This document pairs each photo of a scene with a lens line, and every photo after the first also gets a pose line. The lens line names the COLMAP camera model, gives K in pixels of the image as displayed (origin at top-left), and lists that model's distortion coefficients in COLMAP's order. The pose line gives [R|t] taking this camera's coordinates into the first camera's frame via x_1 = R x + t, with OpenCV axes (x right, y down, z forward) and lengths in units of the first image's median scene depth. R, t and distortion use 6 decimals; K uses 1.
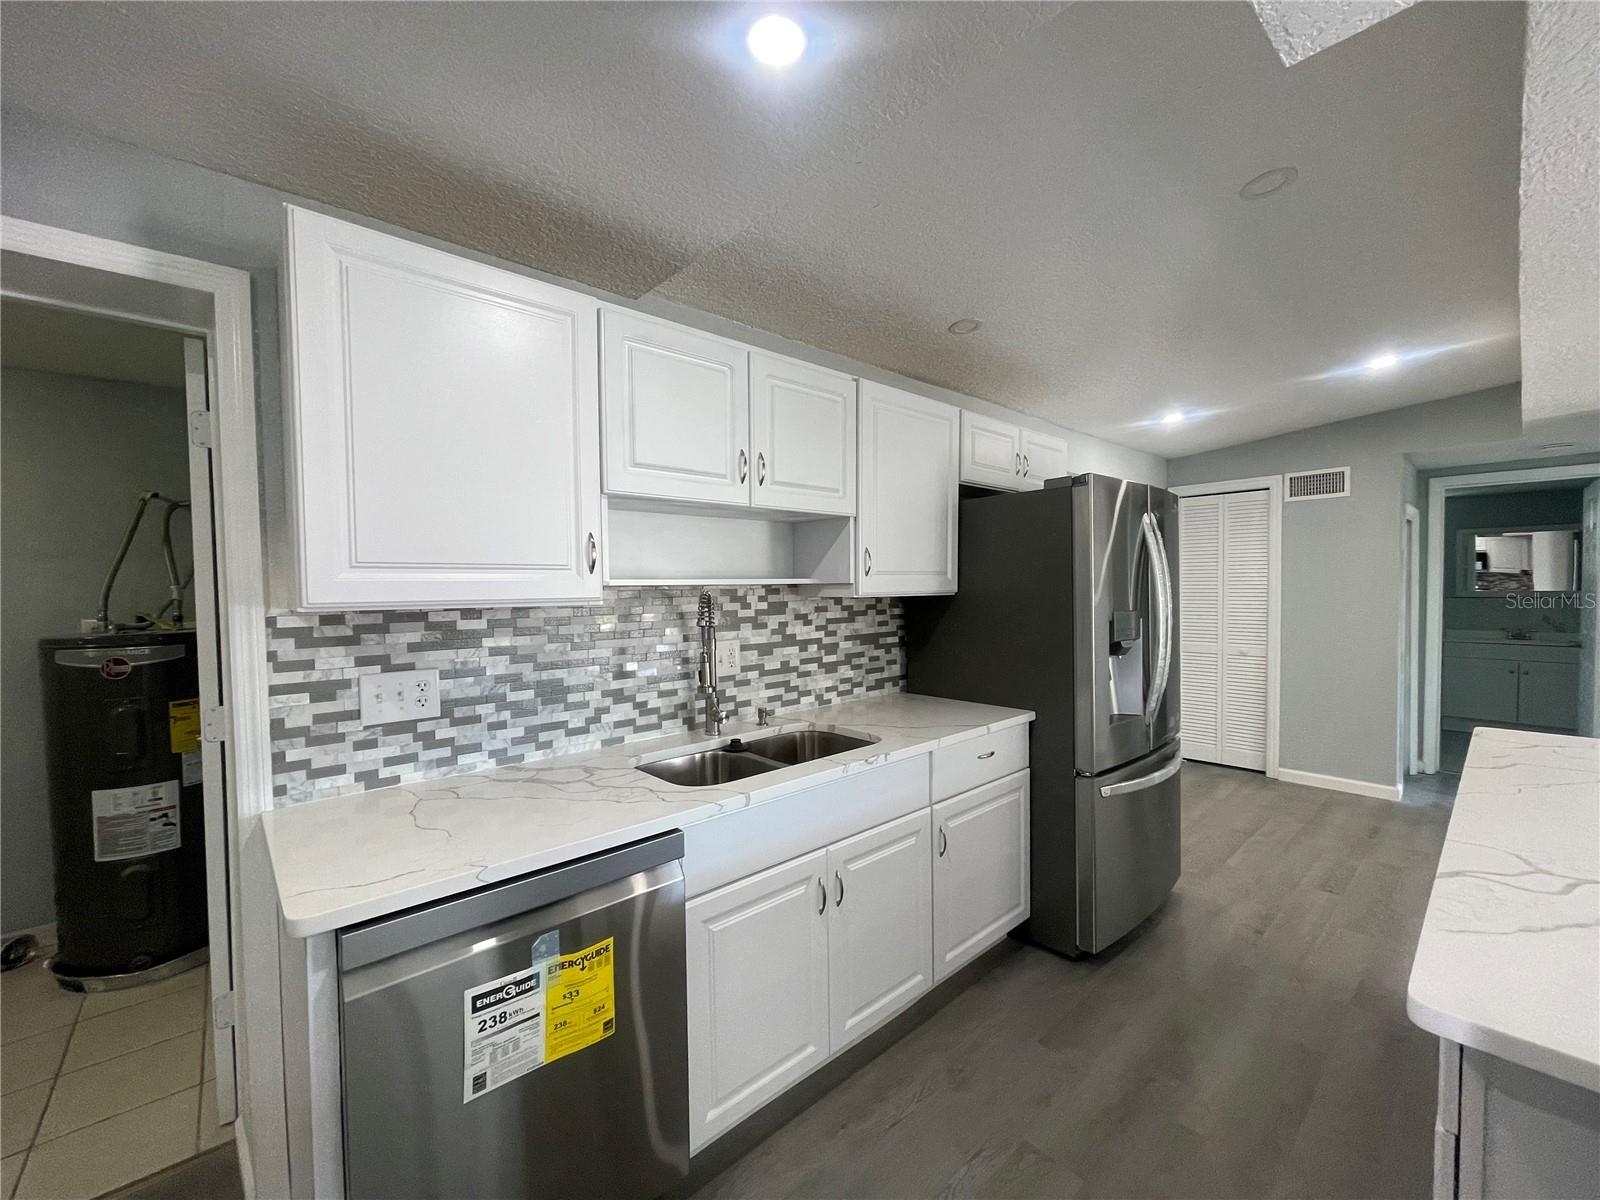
lens RADIAL K [[640.6, 0, 801.5], [0, 640.6, 606.5], [0, 0, 1]] dist [0.000818, 0.000968]
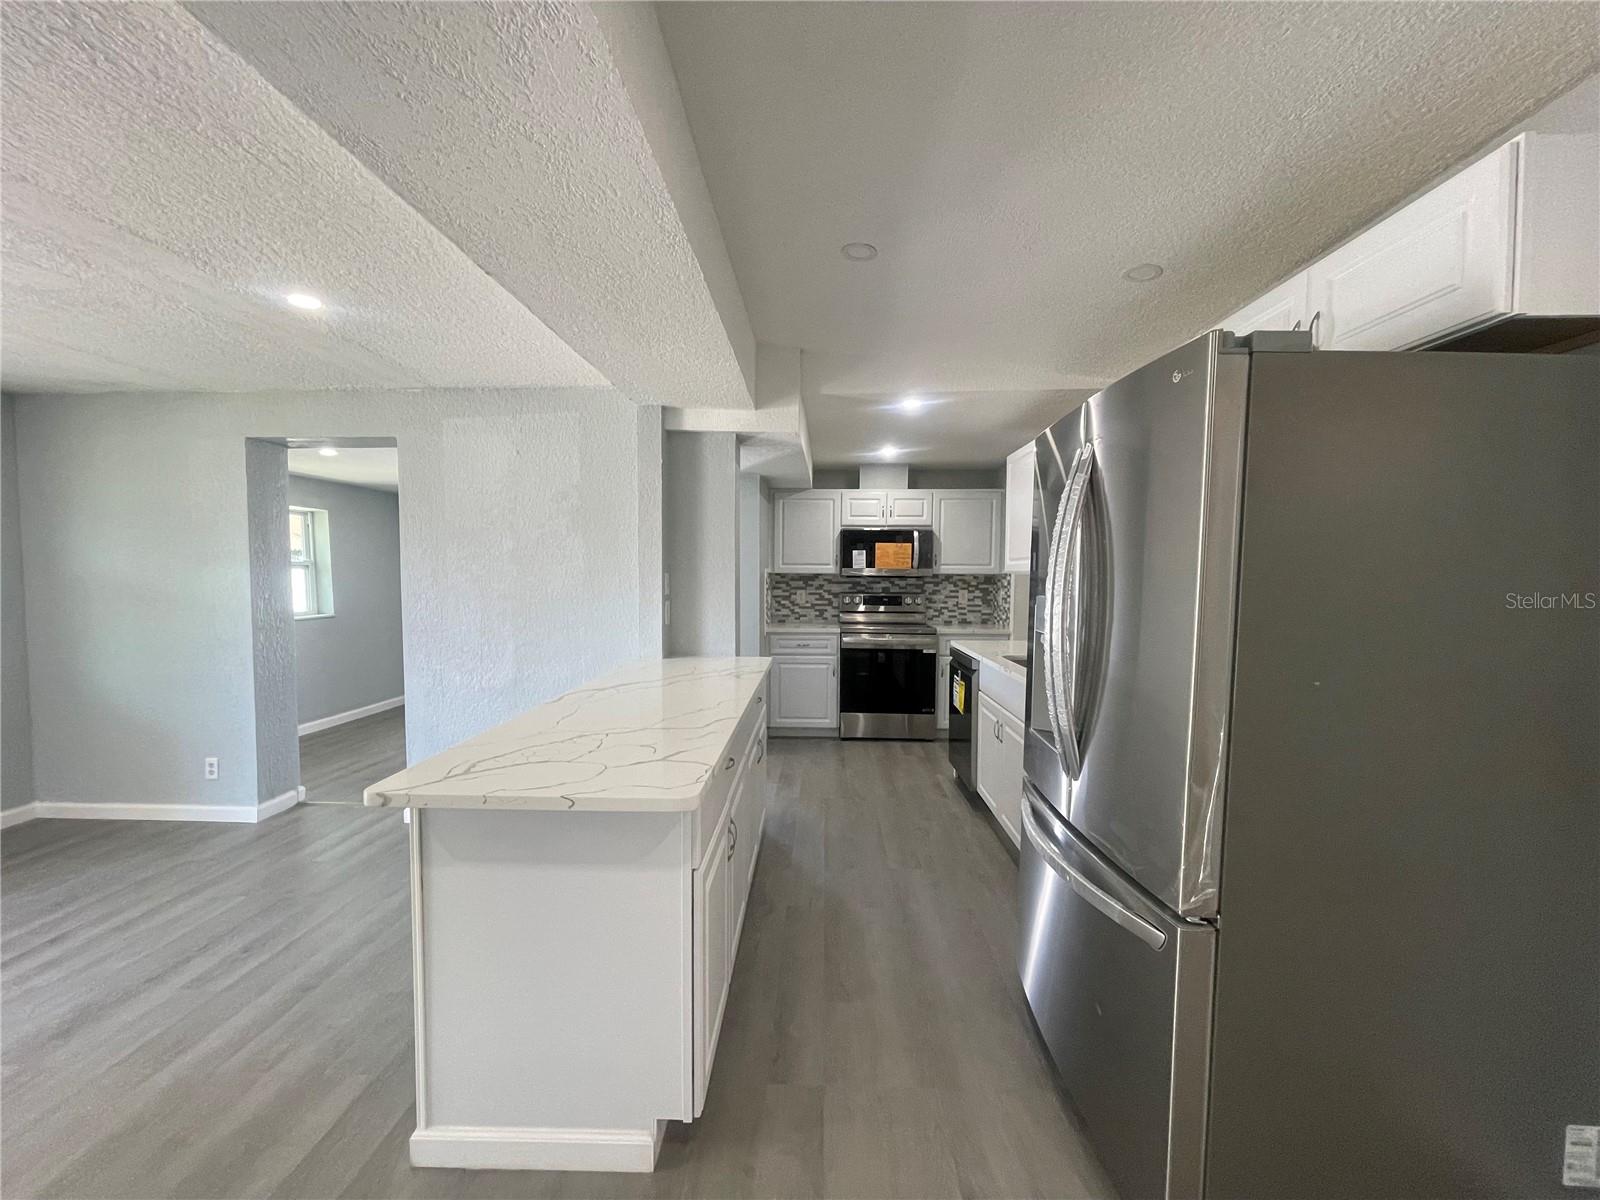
lens RADIAL K [[640.6, 0, 801.5], [0, 640.6, 606.5], [0, 0, 1]] dist [0.000818, 0.000968]
pose [[-0.690812, 0.044905, -0.721639, 1.688762], [-0.019023, 0.996595, 0.080225, -0.047697], [0.722784, 0.069148, -0.687605, 1.761842]]
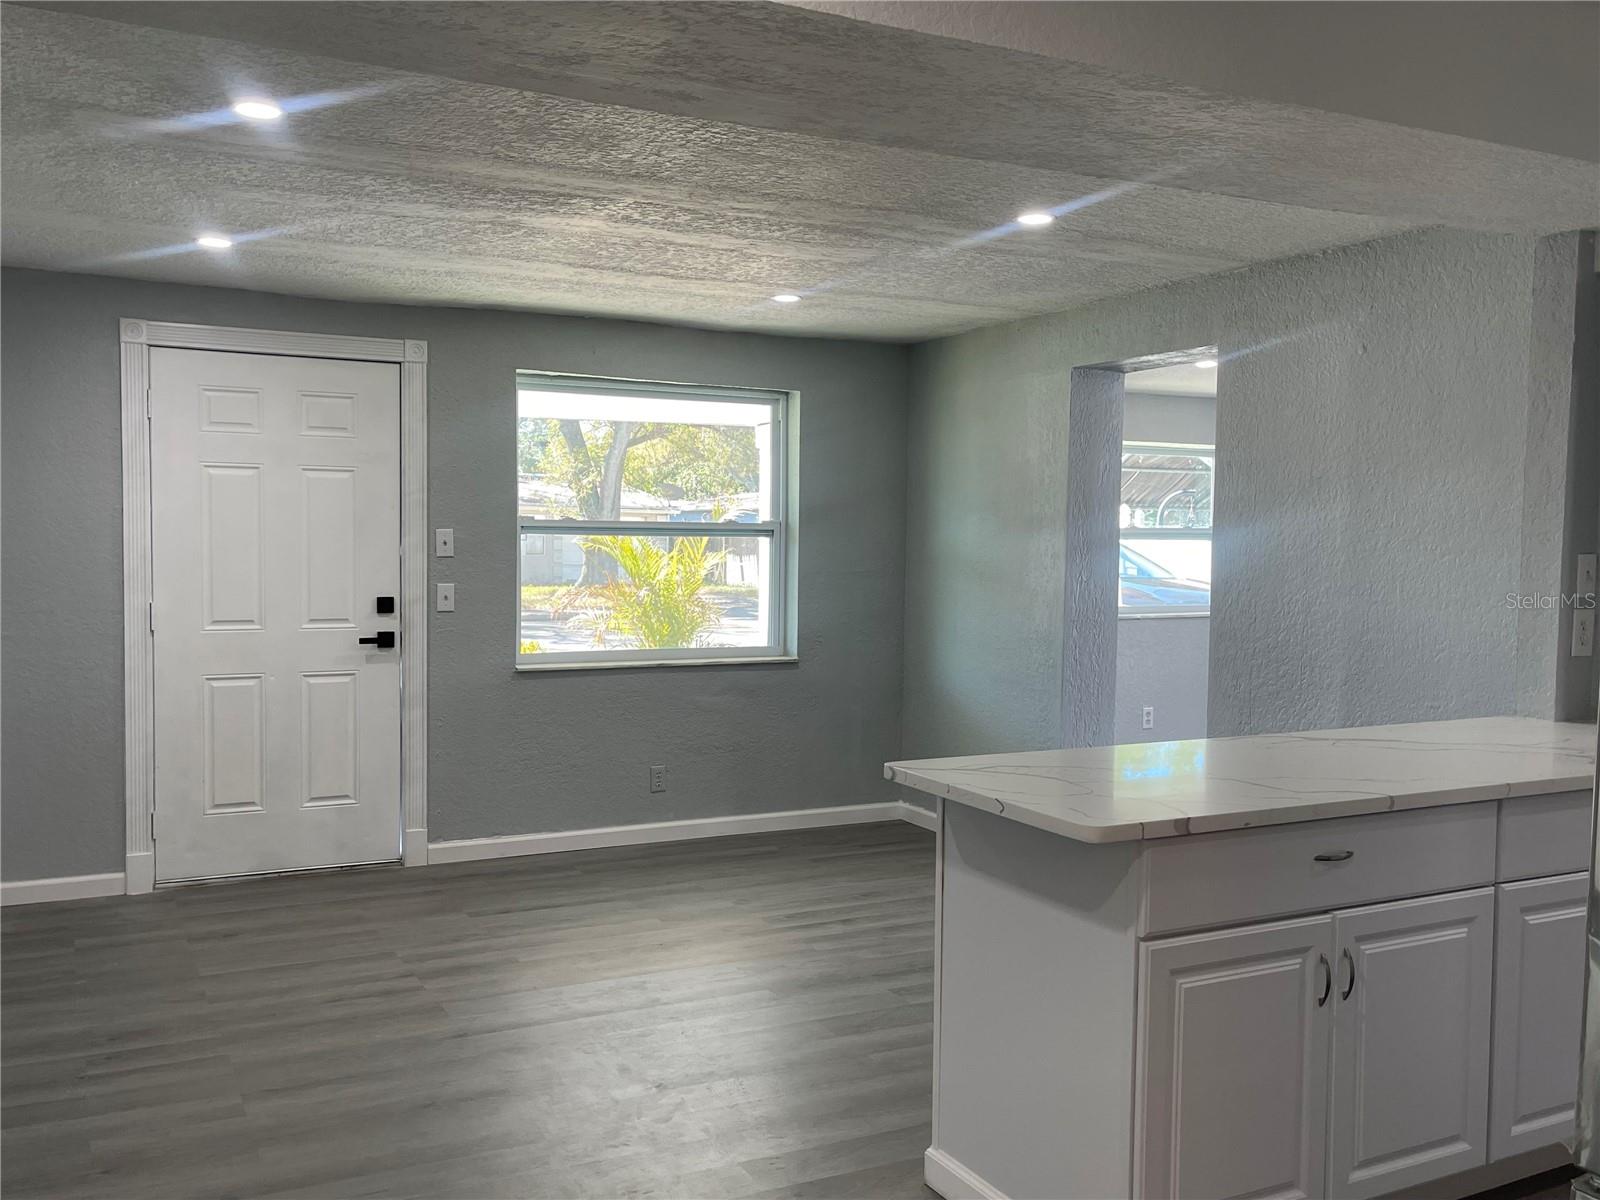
lens RADIAL K [[1440.0, 0, 800.0], [0, 1440.0, 600.0], [0, 0, 1]] dist [0.045416, 0.002650]
pose [[-0.966181, -0.015140, 0.257422, 1.195509], [0.004039, 0.997264, 0.073815, -0.083707], [-0.257835, 0.072358, -0.963476, 2.526311]]
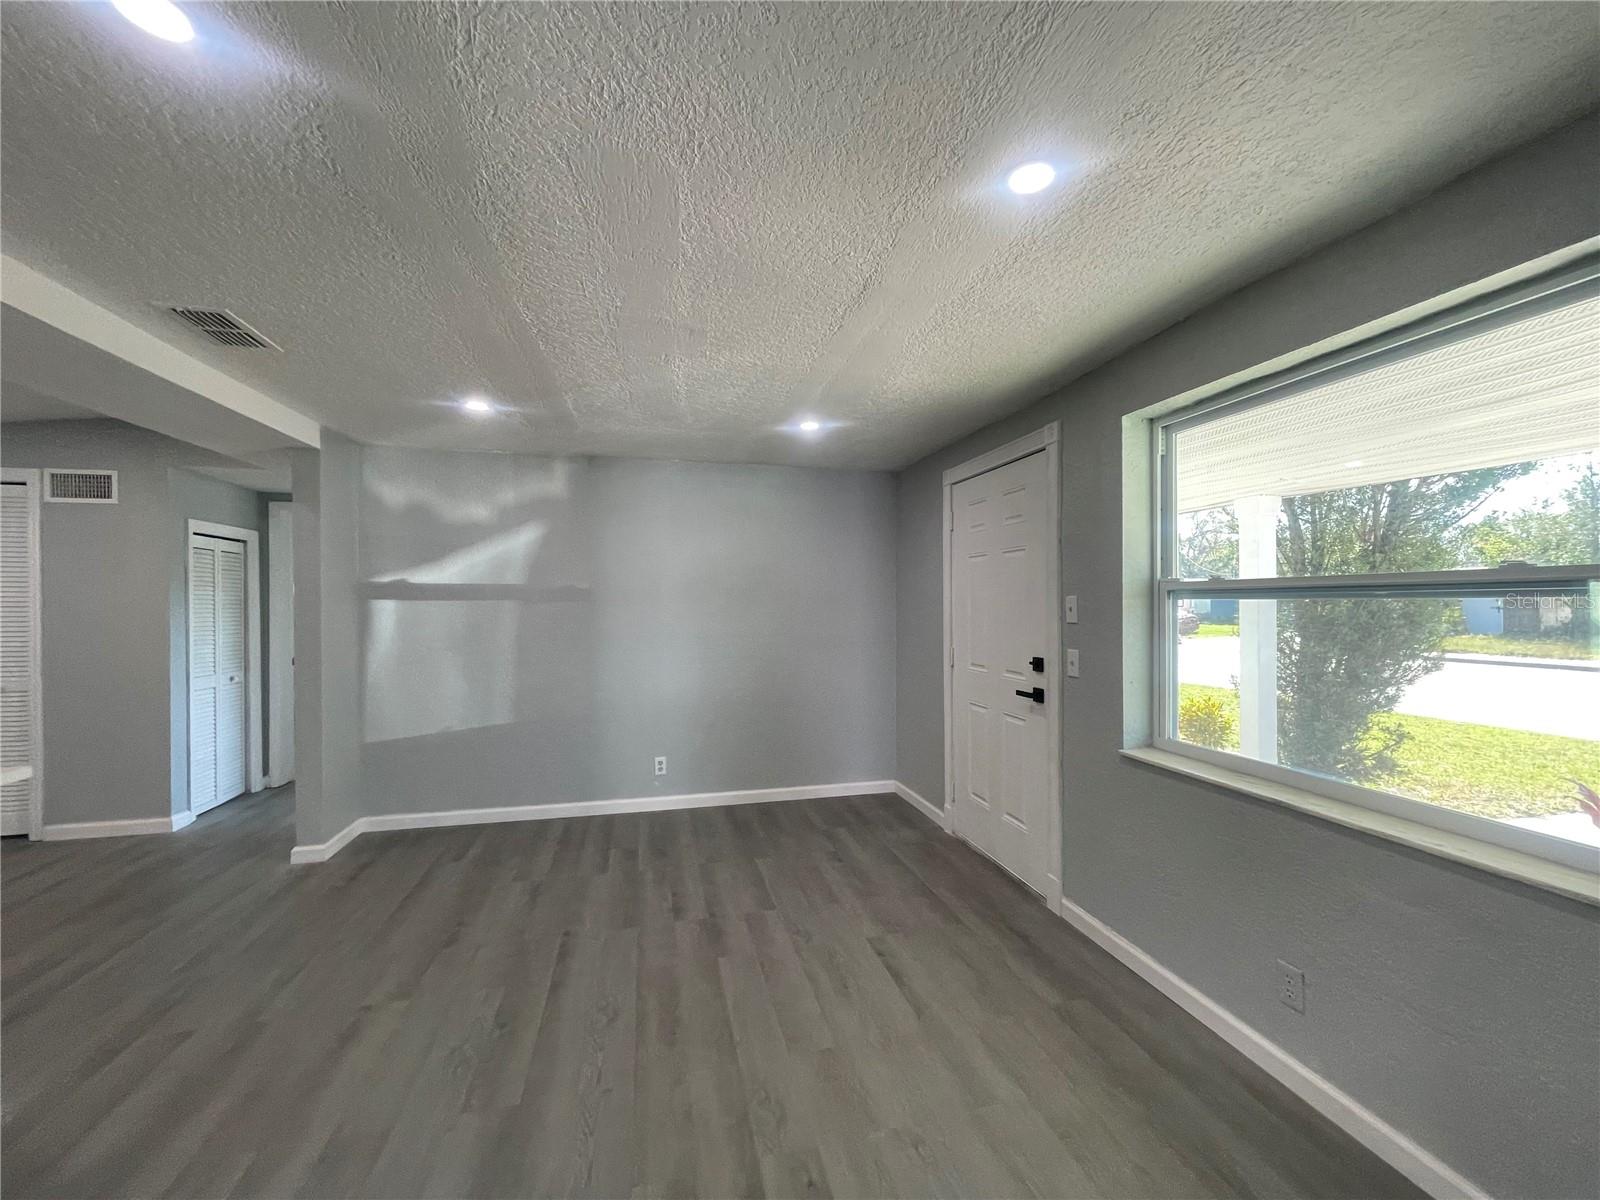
lens RADIAL K [[640.6, 0, 801.5], [0, 640.6, 606.5], [0, 0, 1]] dist [0.000818, 0.000968]
pose [[0.472858, 0.004991, 0.881125, 1.212927], [0.025749, 0.999479, -0.019480, 0.032783], [-0.880762, 0.031899, 0.472483, -0.619272]]
